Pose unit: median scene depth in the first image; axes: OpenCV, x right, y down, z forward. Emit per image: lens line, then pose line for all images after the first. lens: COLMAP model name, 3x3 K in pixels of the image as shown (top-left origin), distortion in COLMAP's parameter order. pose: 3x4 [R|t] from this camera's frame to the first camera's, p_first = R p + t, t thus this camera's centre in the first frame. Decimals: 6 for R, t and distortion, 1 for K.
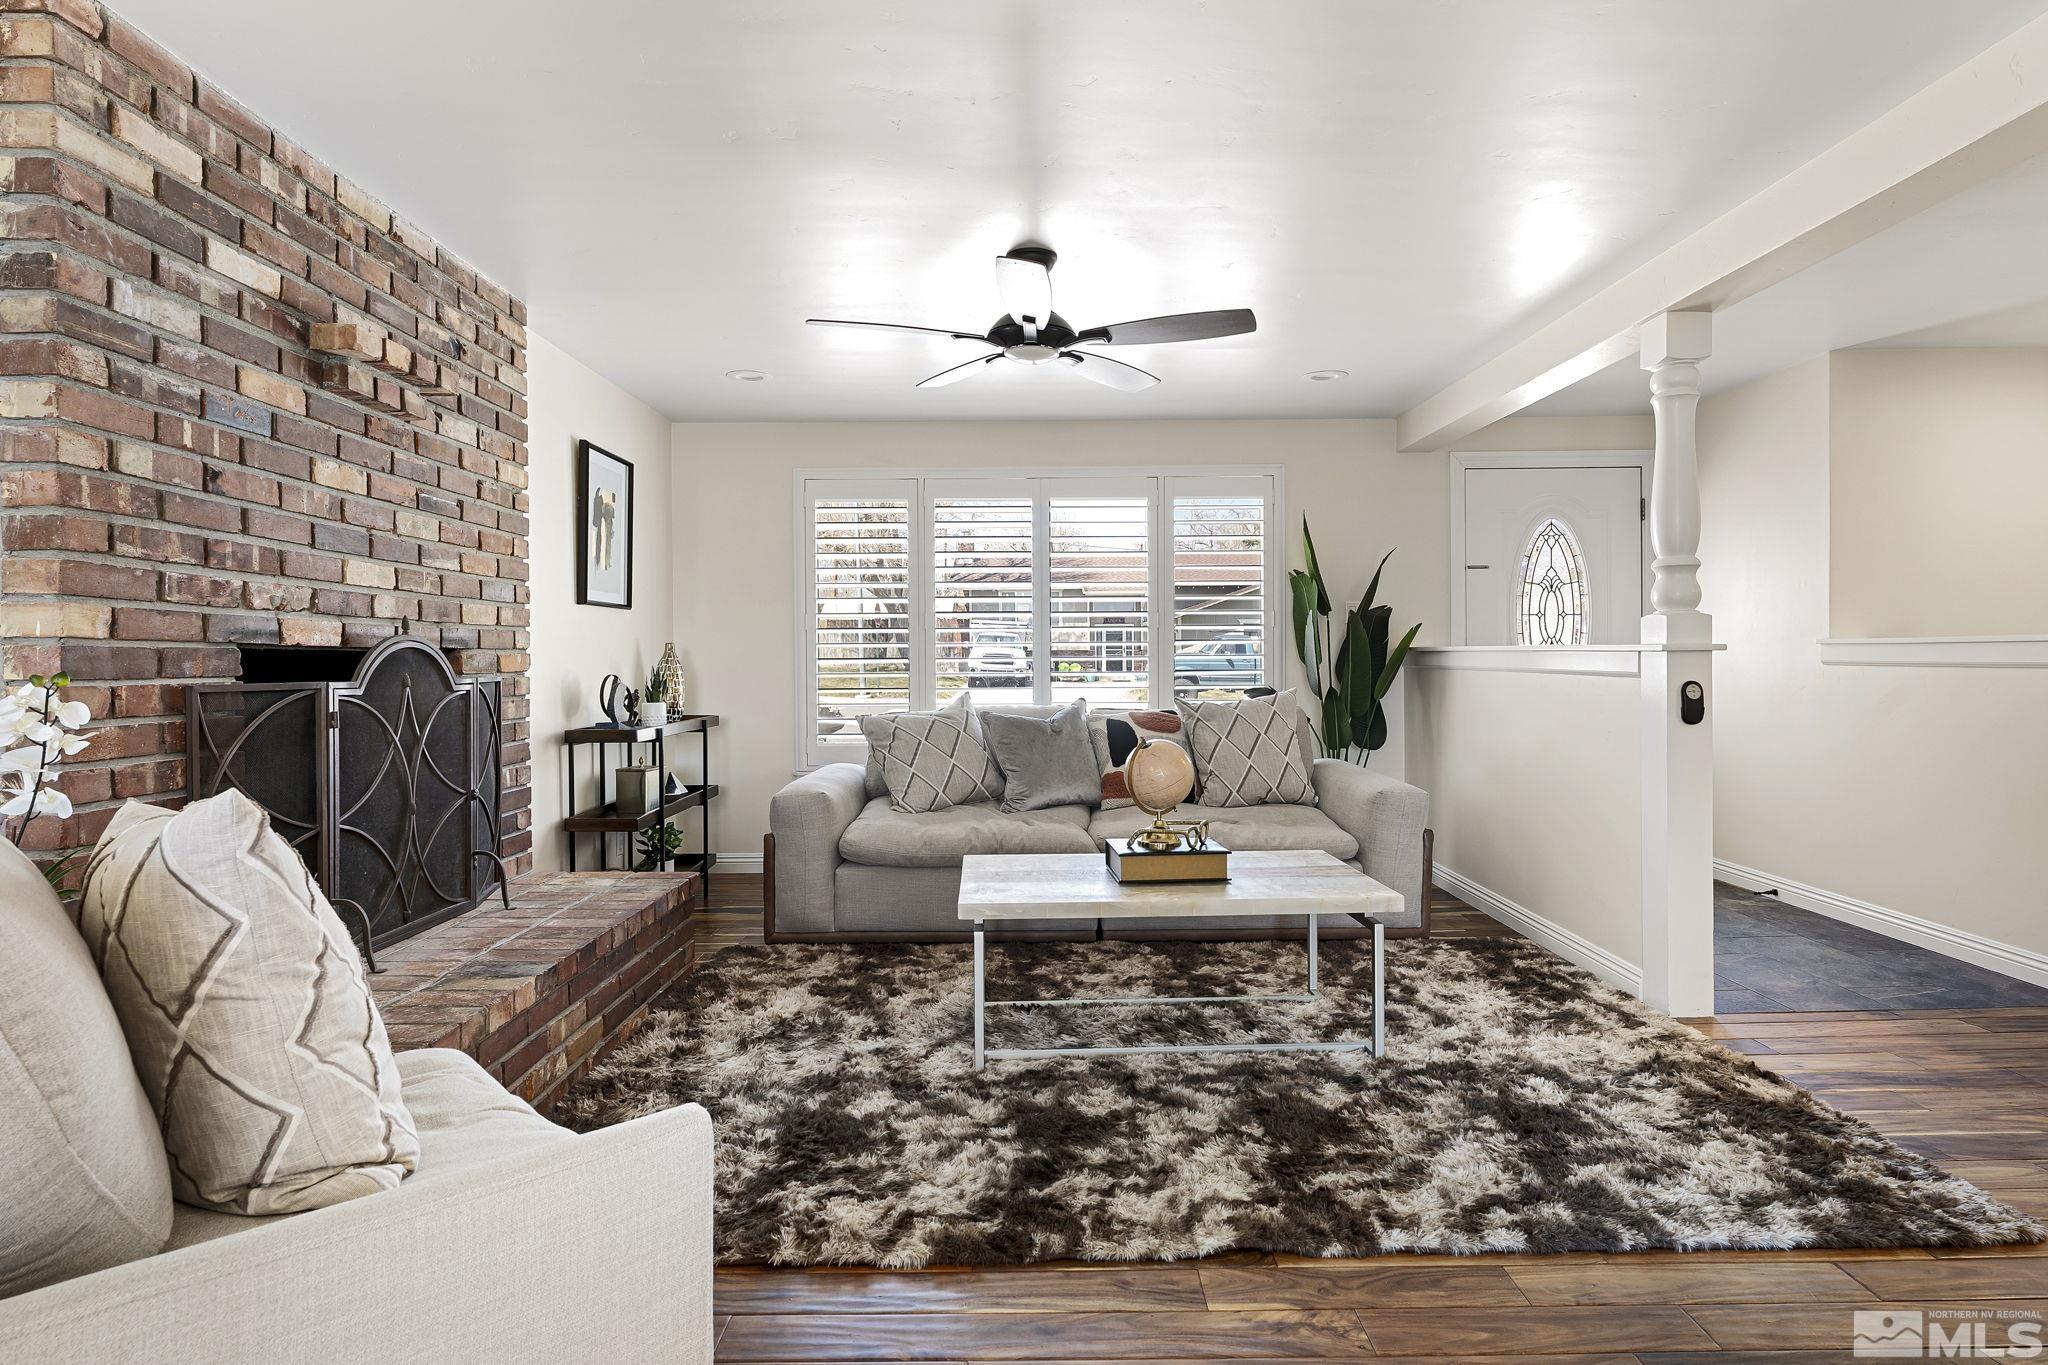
lens RADIAL K [[1045.6, 0, 1001.4], [0, 1045.6, 640.7], [0, 0, 1]] dist [-0.016330, -0.000041]
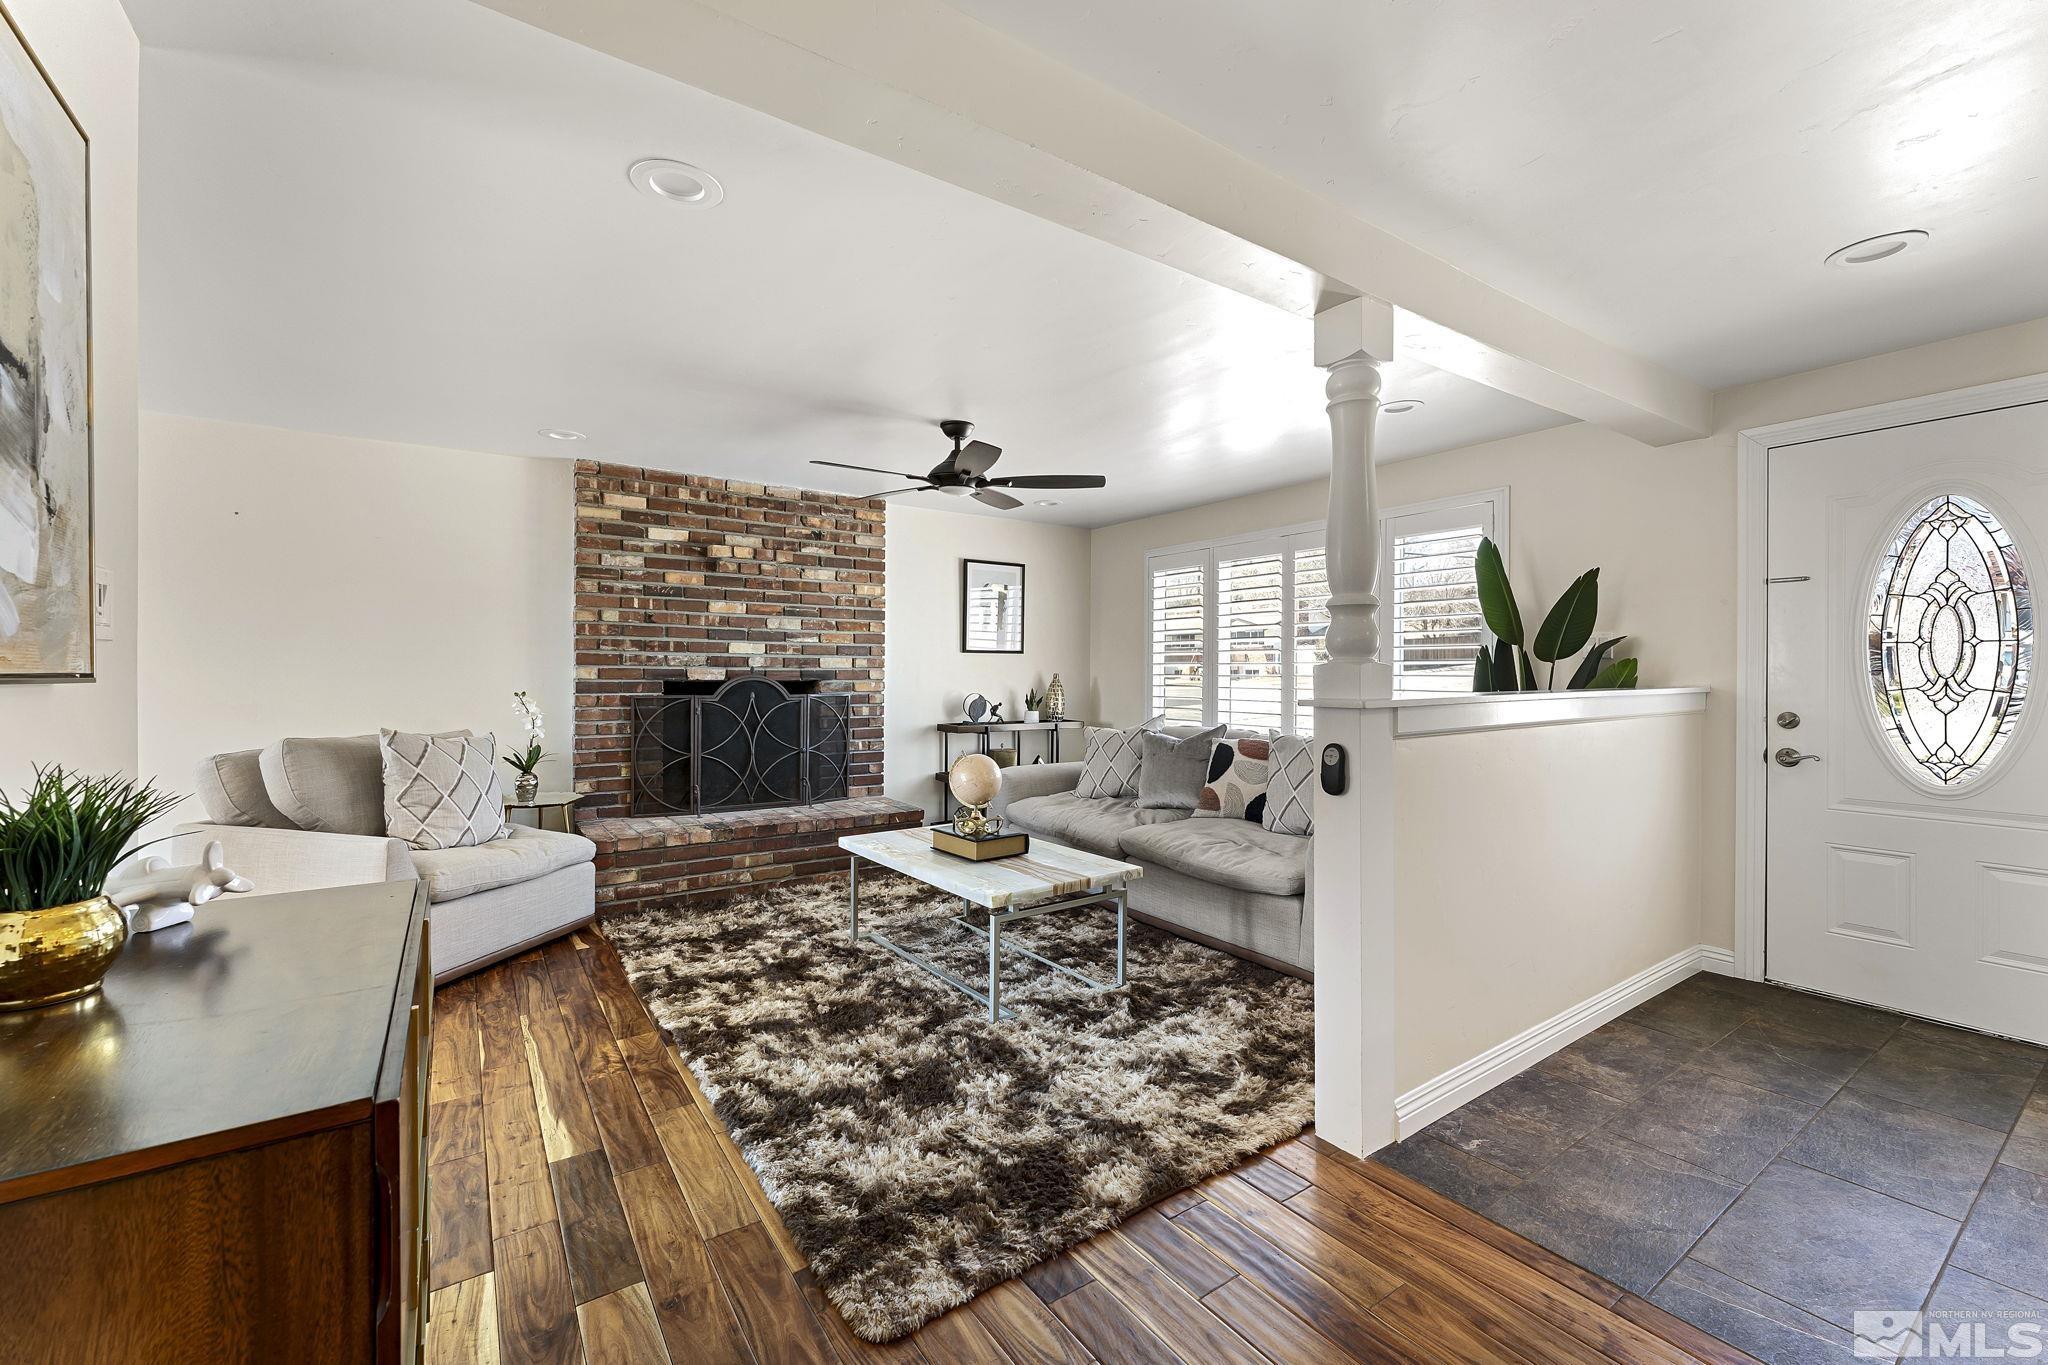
lens RADIAL K [[822.6, 0, 1050.8], [0, 822.6, 631.4], [0, 0, 1]] dist [-0.000557, 0.000059]
pose [[0.585278, -0.030489, -0.810260, 1.317943], [0.005458, 0.999418, -0.033664, -0.037628], [0.810815, 0.015280, 0.585104, 0.512307]]
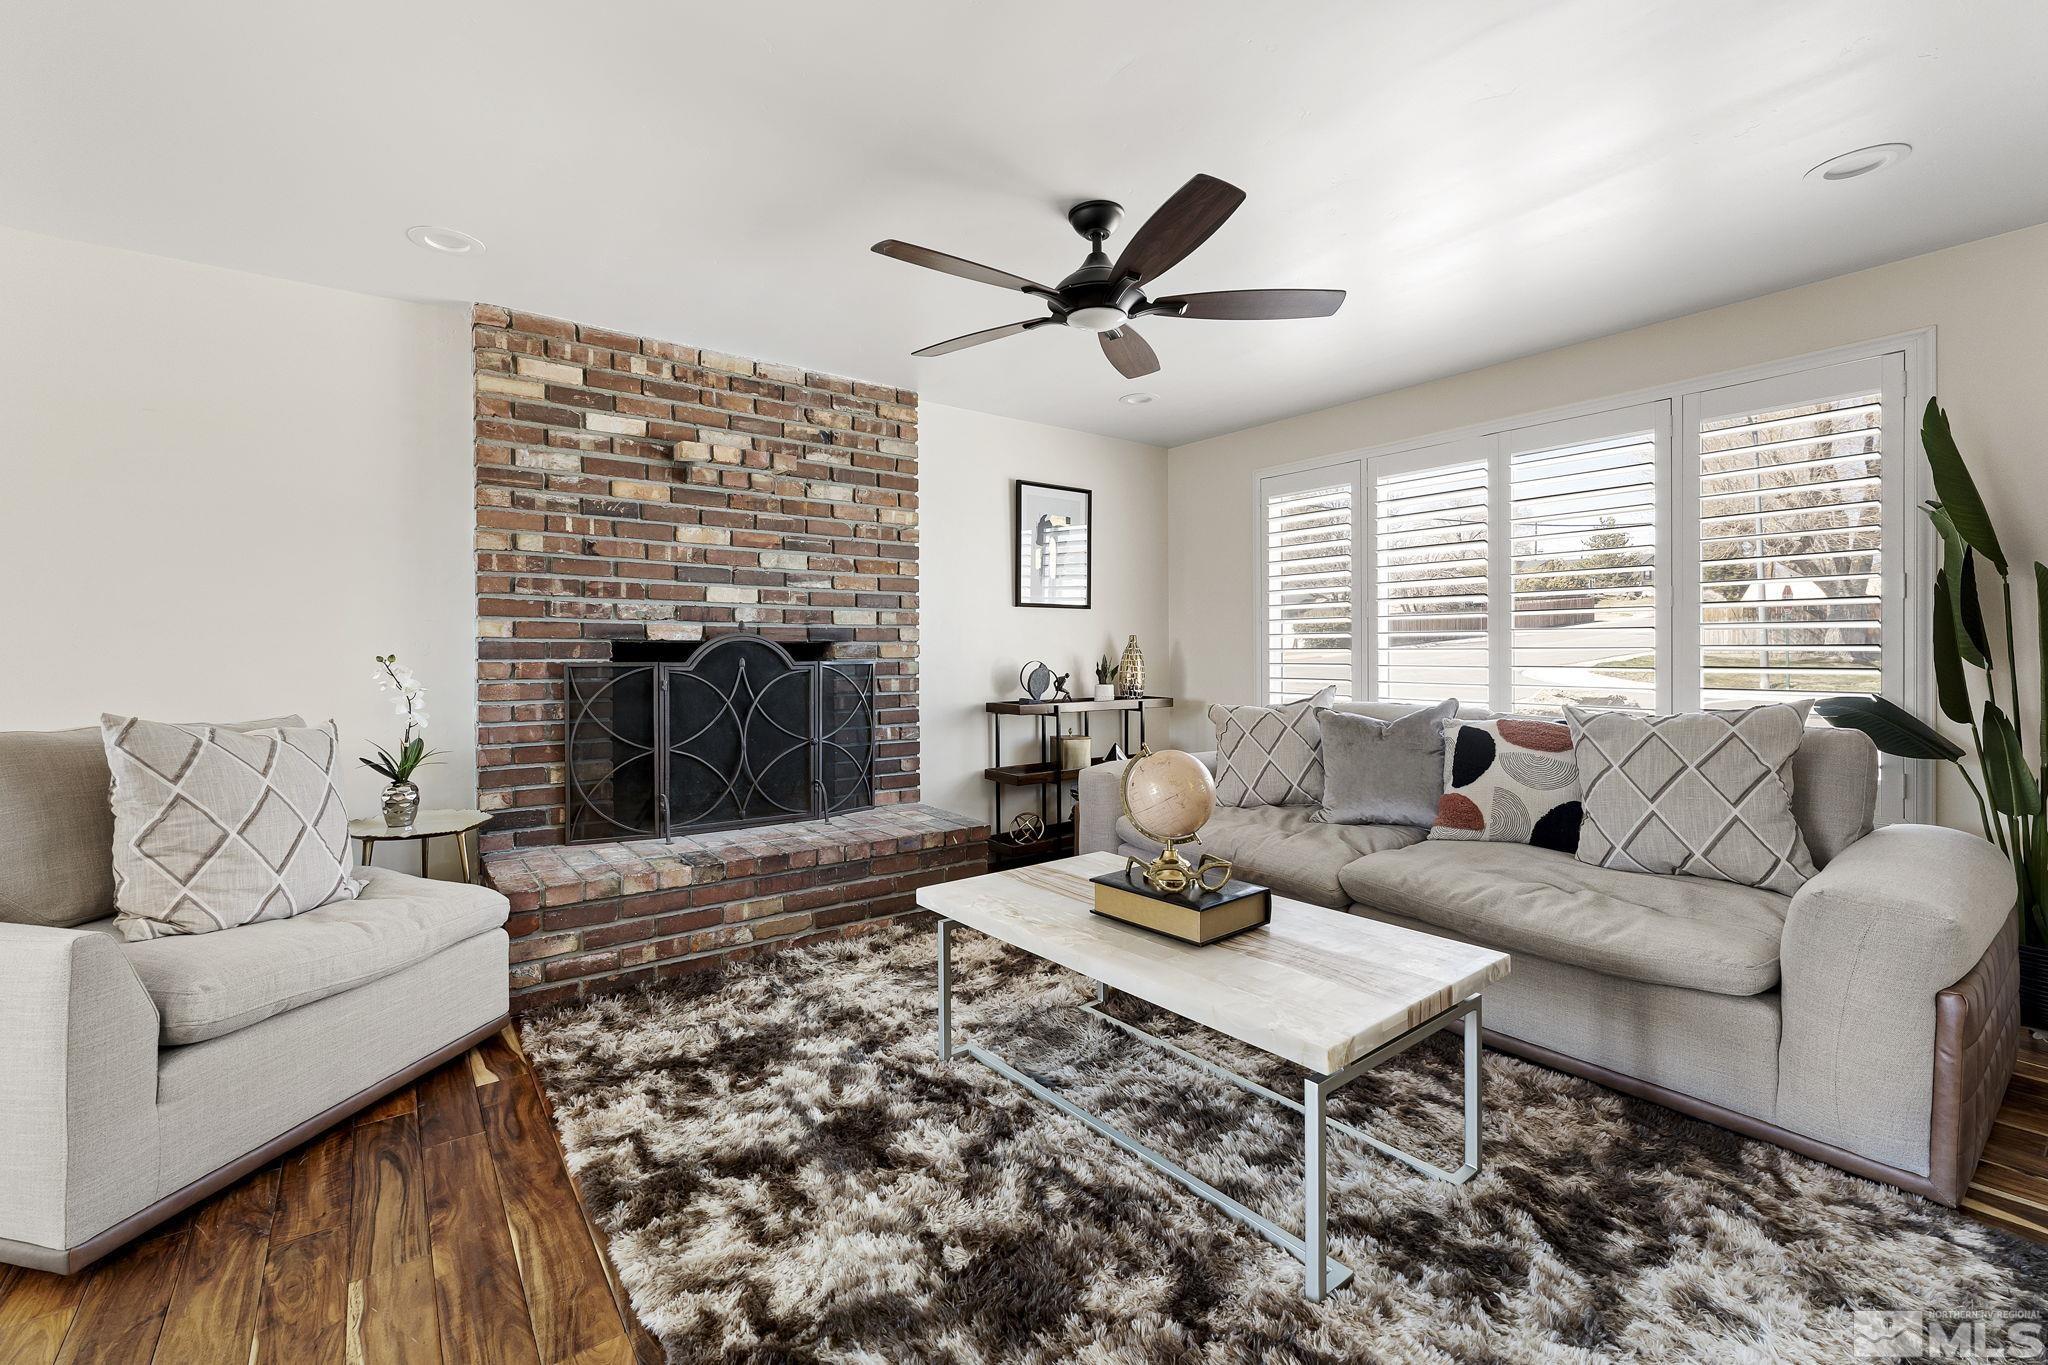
lens RADIAL K [[849.0, 0, 1021.7], [0, 849.0, 623.7], [0, 0, 1]] dist [0.000205, -0.000244]
pose [[0.604518, -0.020595, -0.796325, 0.723557], [0.011615, 0.999787, -0.017040, 0.008000], [0.796506, 0.001051, 0.604629, 0.603847]]
